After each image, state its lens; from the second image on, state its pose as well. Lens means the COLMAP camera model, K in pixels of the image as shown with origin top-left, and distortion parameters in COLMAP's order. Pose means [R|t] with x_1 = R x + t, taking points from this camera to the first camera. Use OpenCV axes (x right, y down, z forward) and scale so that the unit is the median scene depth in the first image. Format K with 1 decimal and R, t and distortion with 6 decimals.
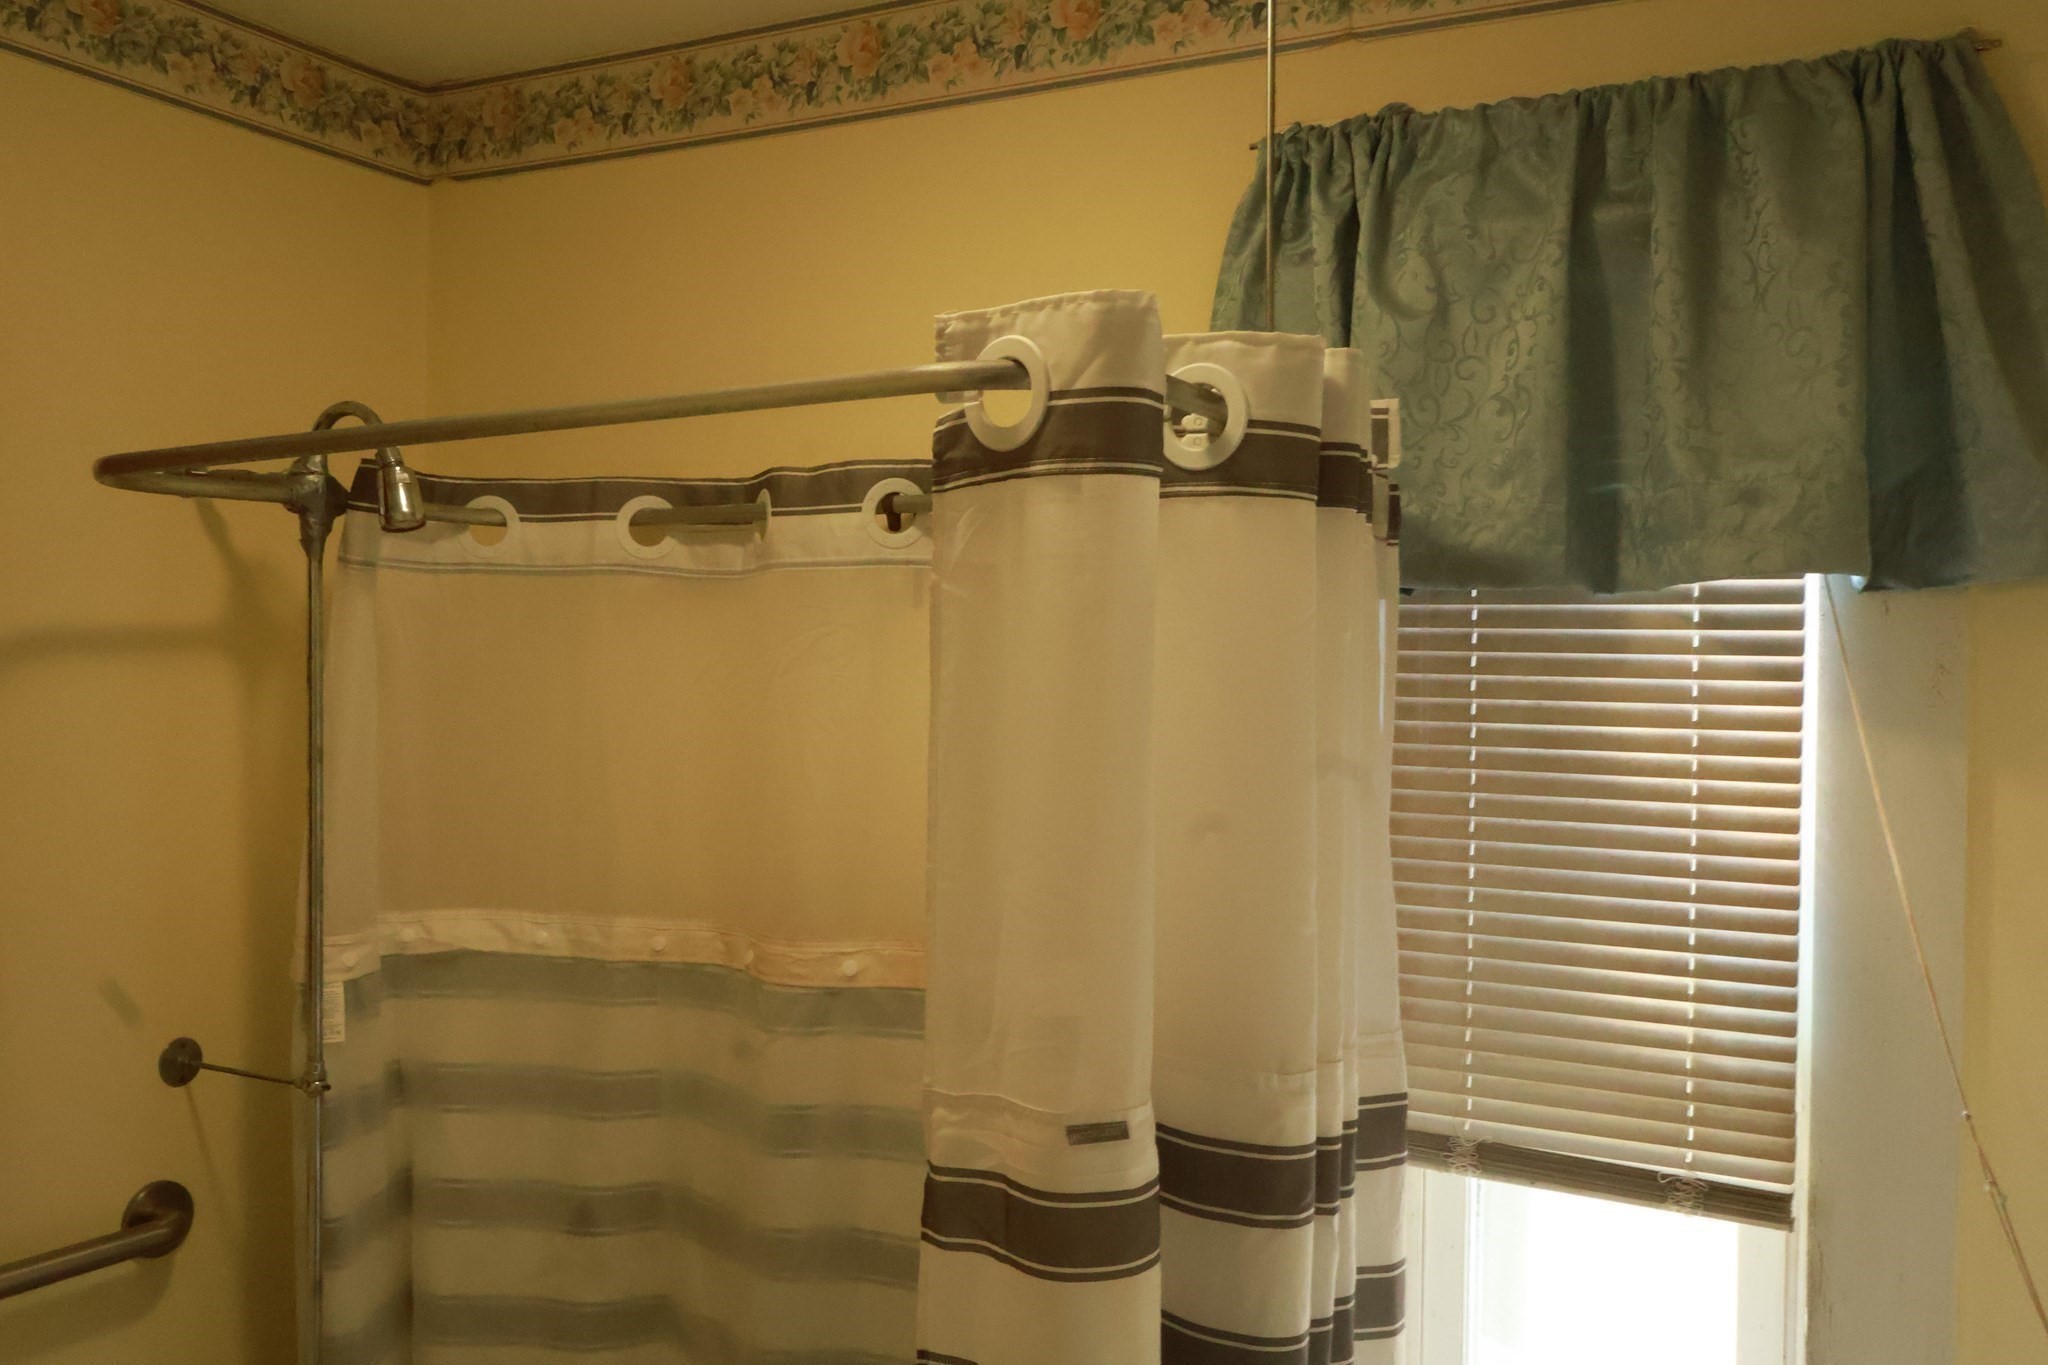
lens RADIAL K [[1772.9, 0, 1008.6], [0, 1772.9, 687.1], [0, 0, 1]] dist [0.011396, -0.013408]
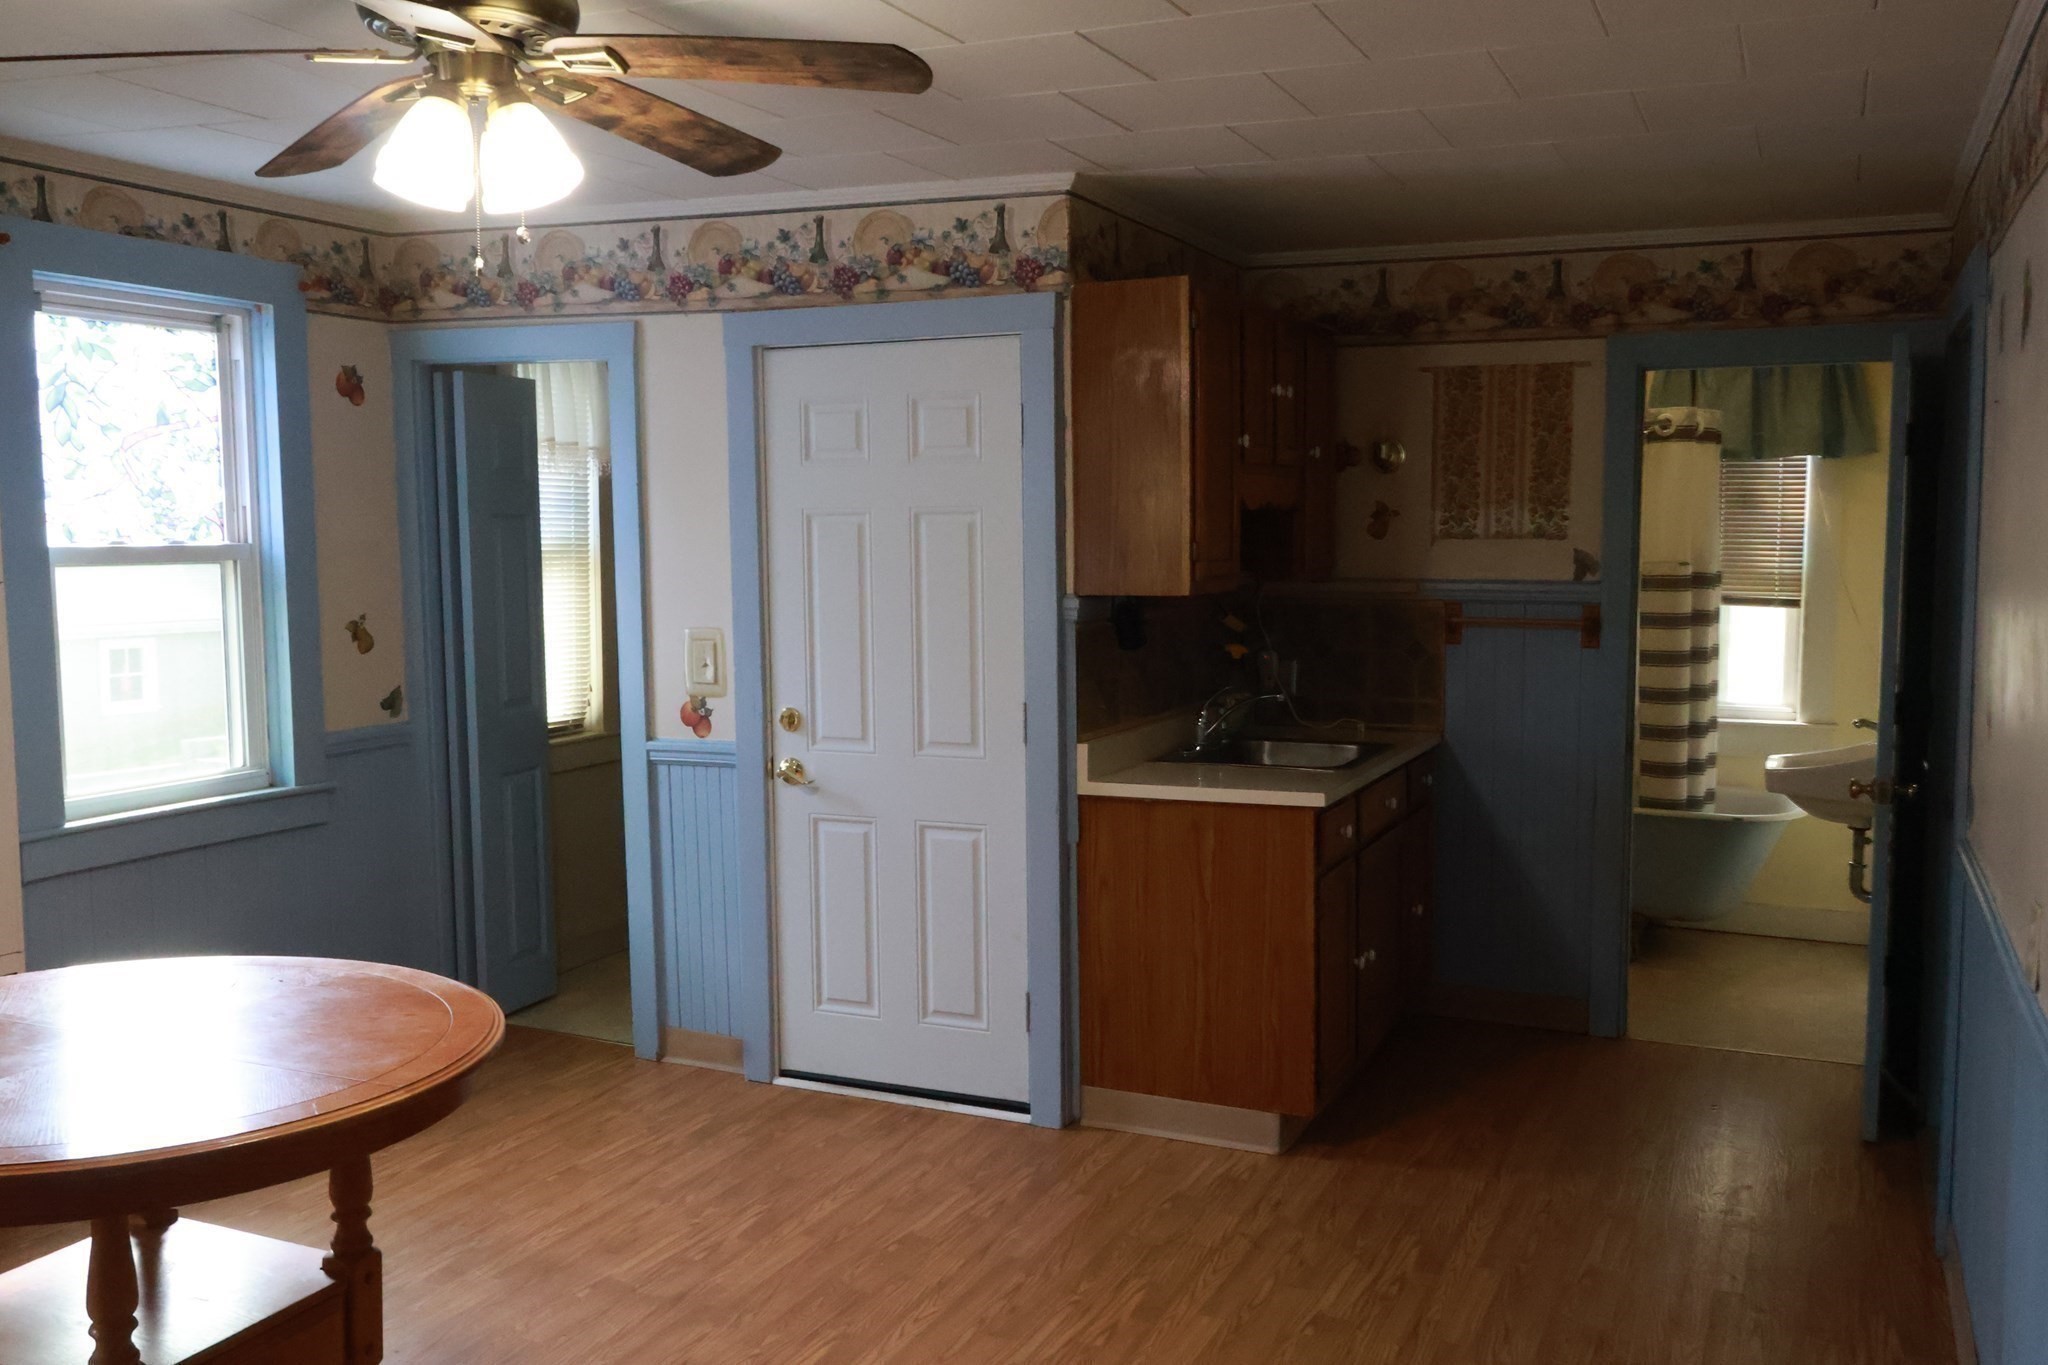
lens RADIAL K [[1772.9, 0, 1029.8], [0, 1772.9, 690.1], [0, 0, 1]] dist [0.011396, -0.013408]
pose [[0.998761, -0.019662, 0.045721, -1.628033], [0.015418, 0.995696, 0.091386, 0.080748], [-0.047321, -0.090568, 0.994765, -3.216932]]
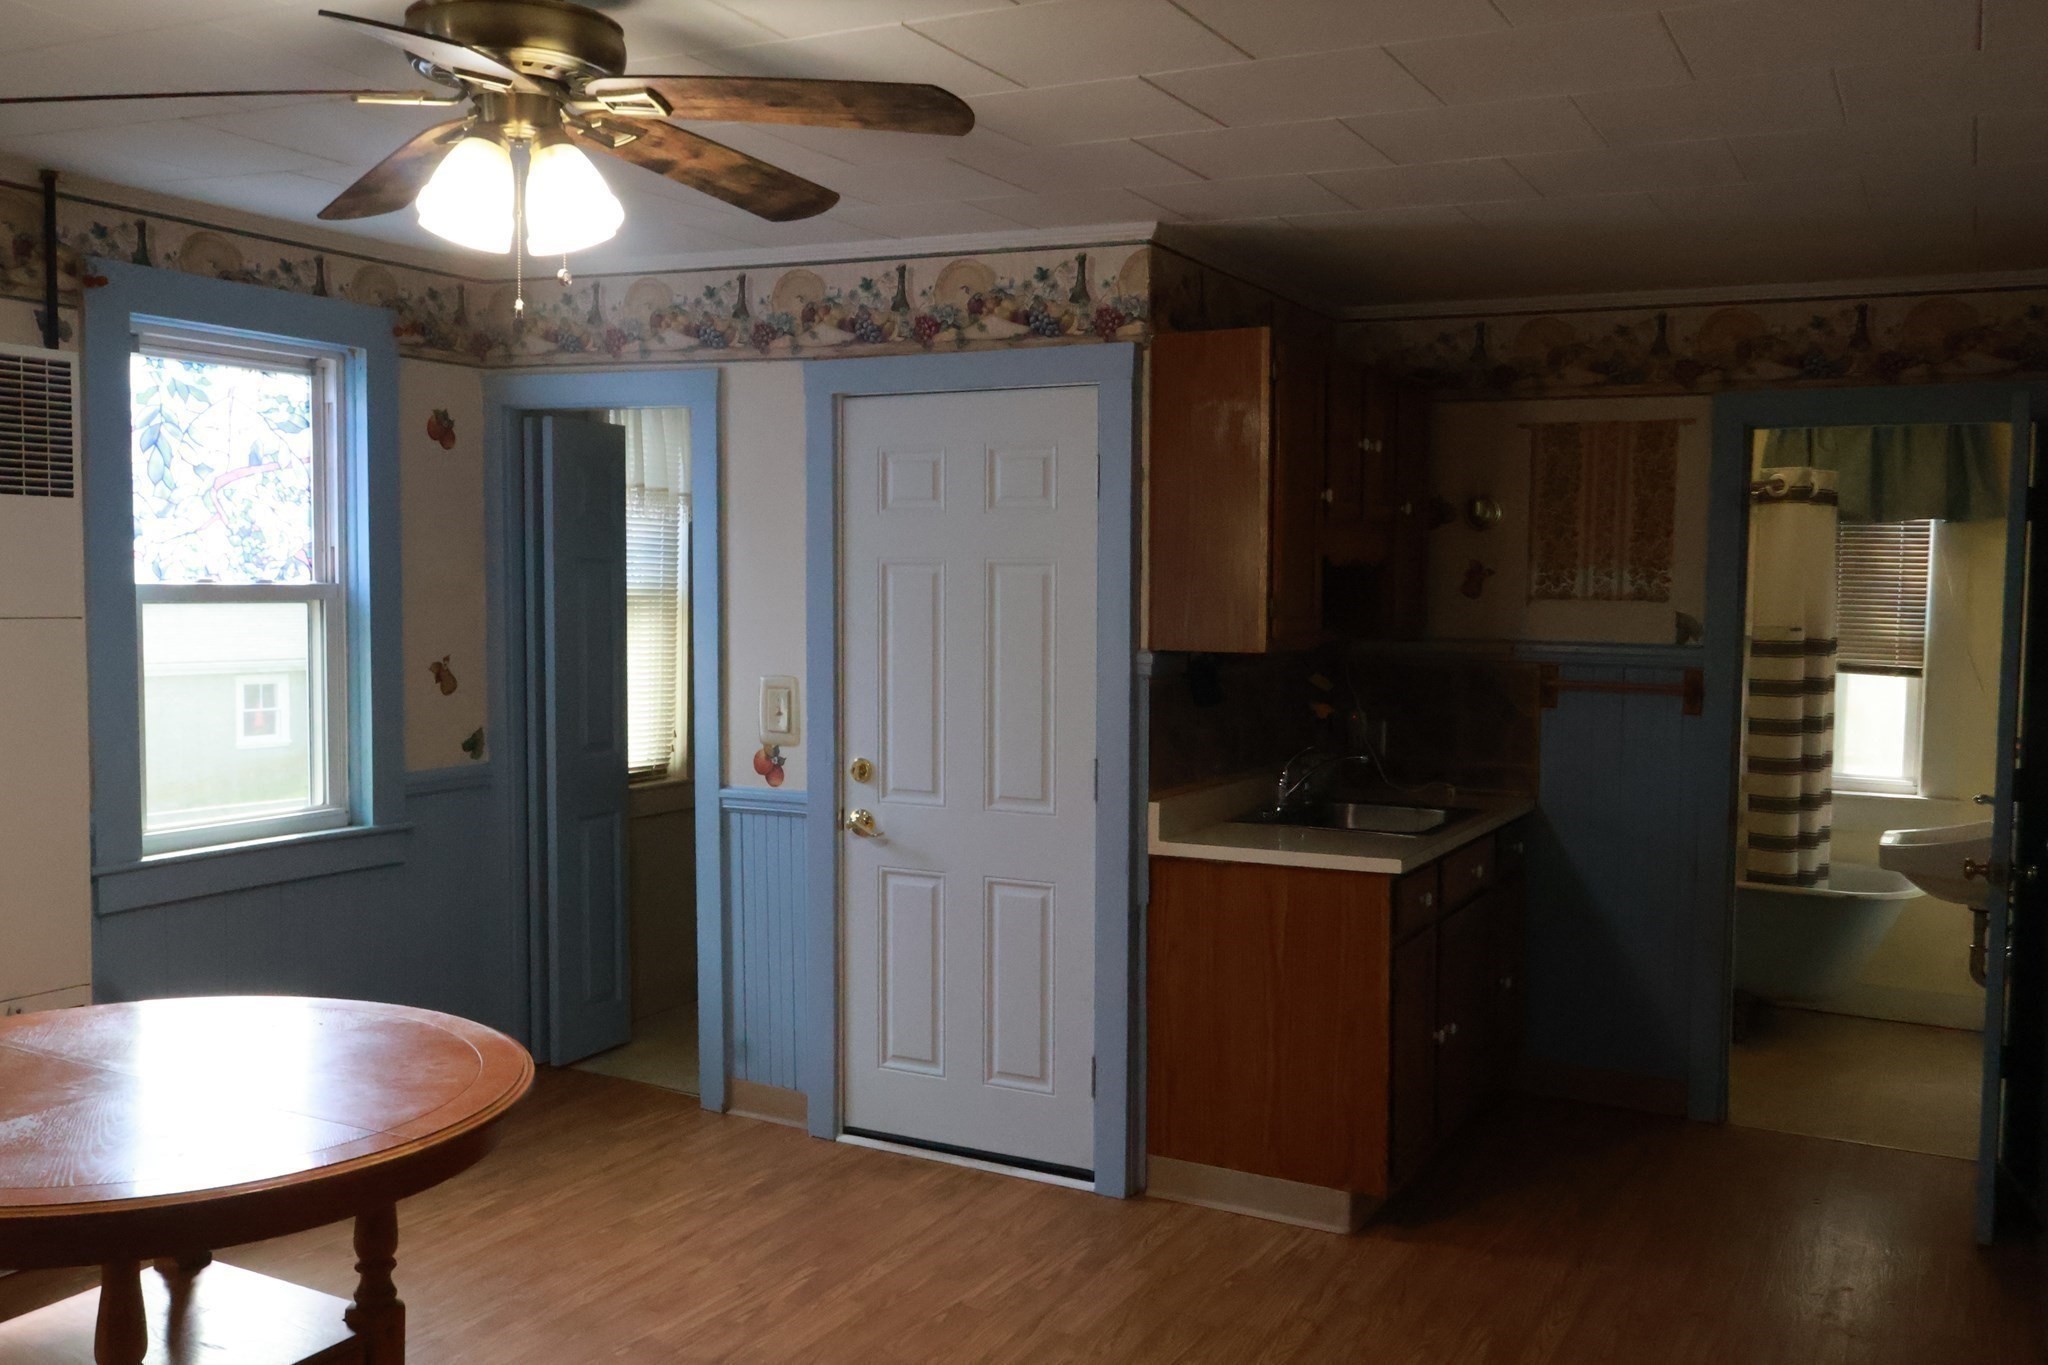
lens RADIAL K [[1772.9, 0, 1042.5], [0, 1772.9, 688.4], [0, 0, 1]] dist [0.011396, -0.013408]
pose [[0.999893, 0.001778, -0.014540, -1.547022], [-0.000895, 0.998165, 0.060544, 0.081842], [0.014621, -0.060525, 0.998060, -3.160090]]
